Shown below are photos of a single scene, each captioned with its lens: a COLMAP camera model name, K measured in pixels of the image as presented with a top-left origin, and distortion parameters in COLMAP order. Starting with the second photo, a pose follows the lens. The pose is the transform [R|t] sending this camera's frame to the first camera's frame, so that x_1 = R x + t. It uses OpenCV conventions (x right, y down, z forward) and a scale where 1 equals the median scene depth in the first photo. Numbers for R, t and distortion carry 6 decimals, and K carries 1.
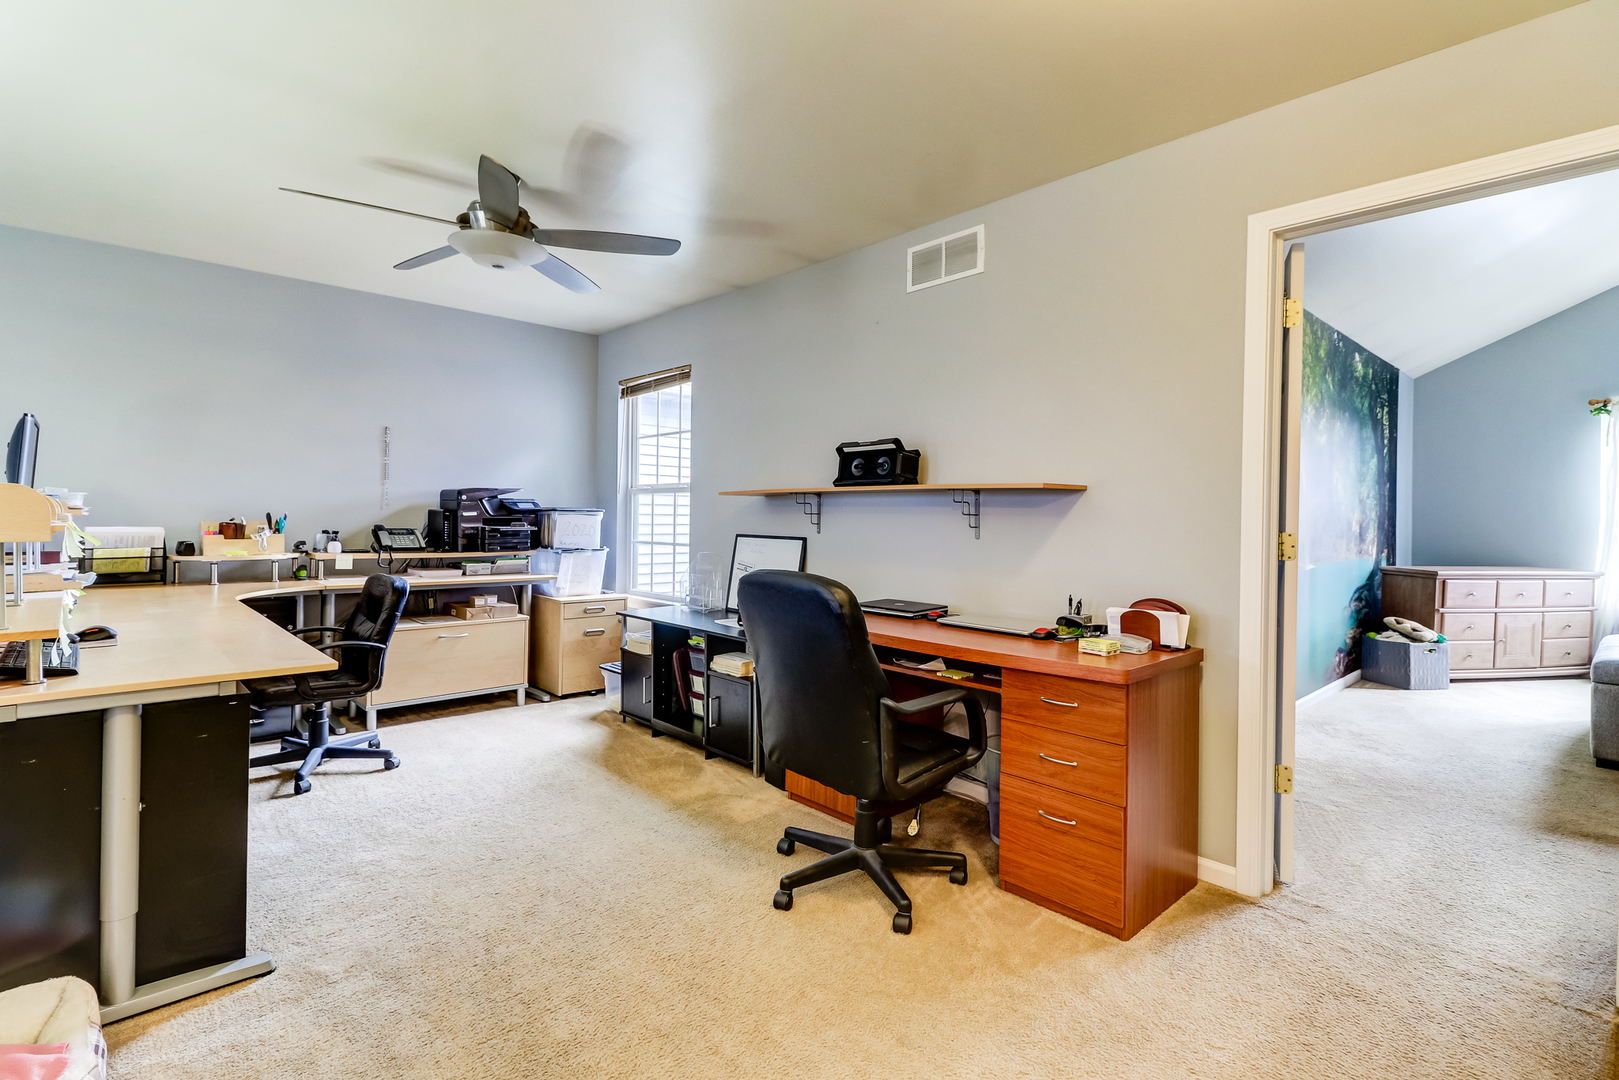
lens RADIAL K [[771.8, 0, 807.3], [0, 771.8, 527.8], [0, 0, 1]] dist [0.011226, -0.007321]
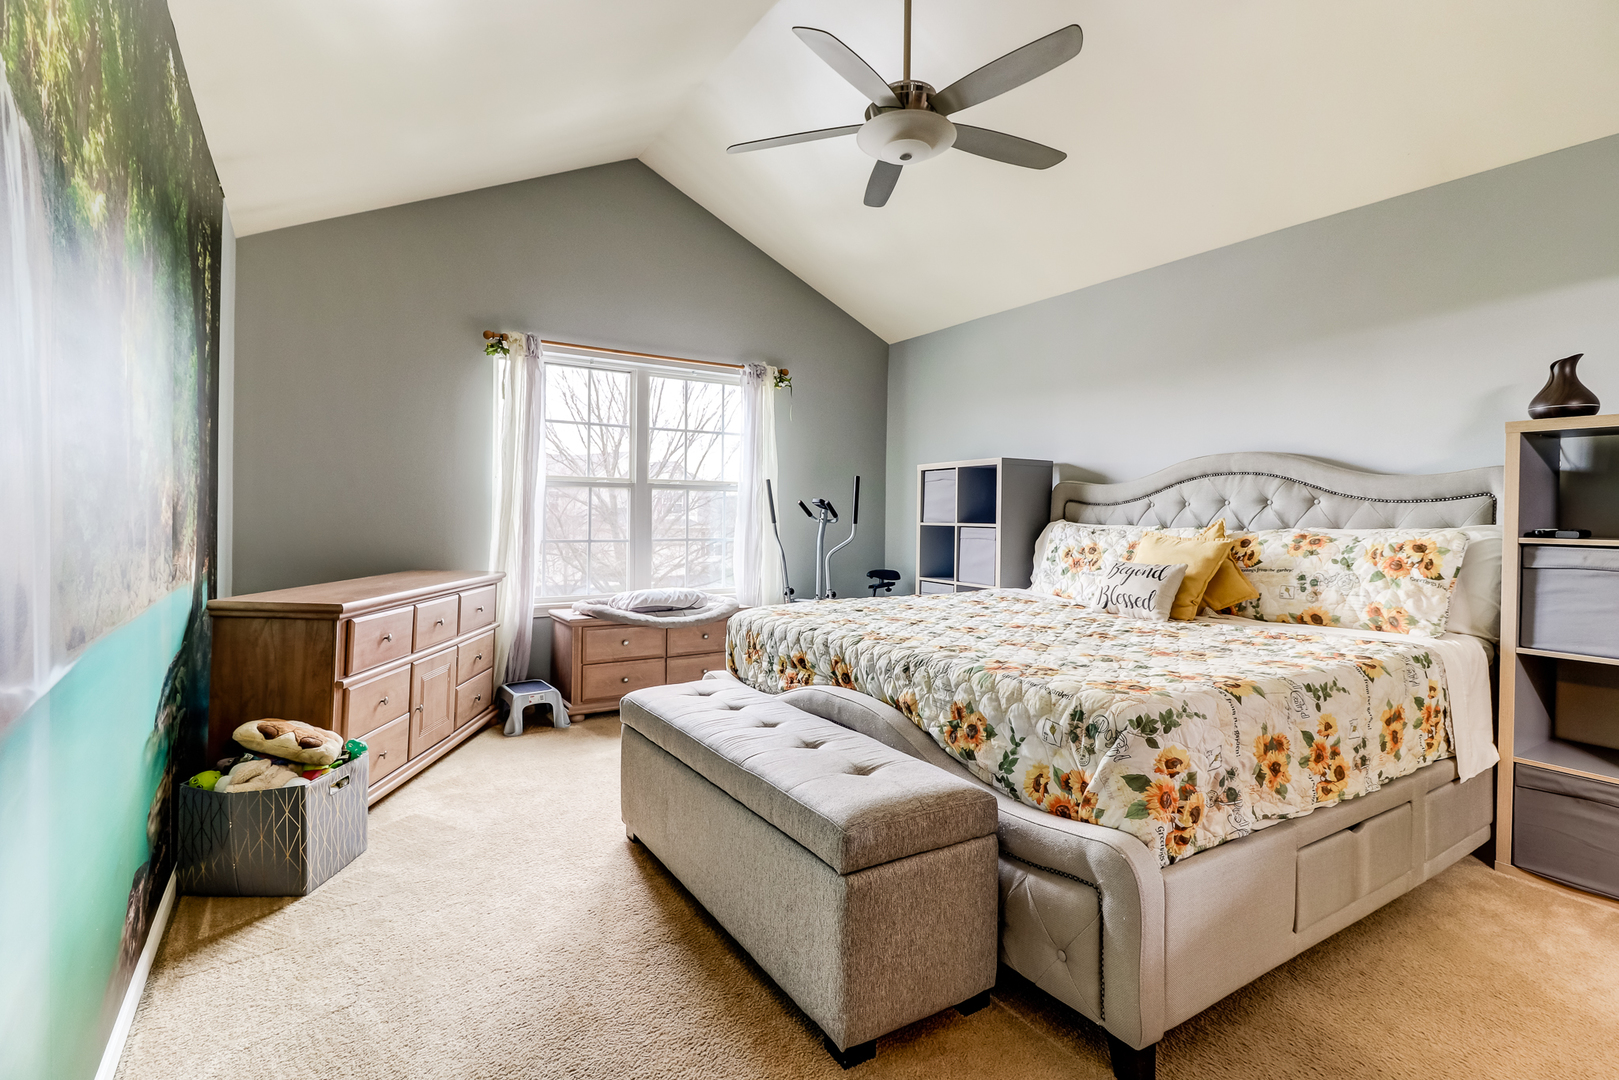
lens RADIAL K [[771.8, 0, 810.1], [0, 771.8, 509.5], [0, 0, 1]] dist [0.011226, -0.007321]
pose [[0.174022, -0.003727, 0.984735, 0.386496], [-0.000094, 0.999993, 0.003802, -0.003974], [-0.984742, -0.000754, 0.174021, 0.620214]]
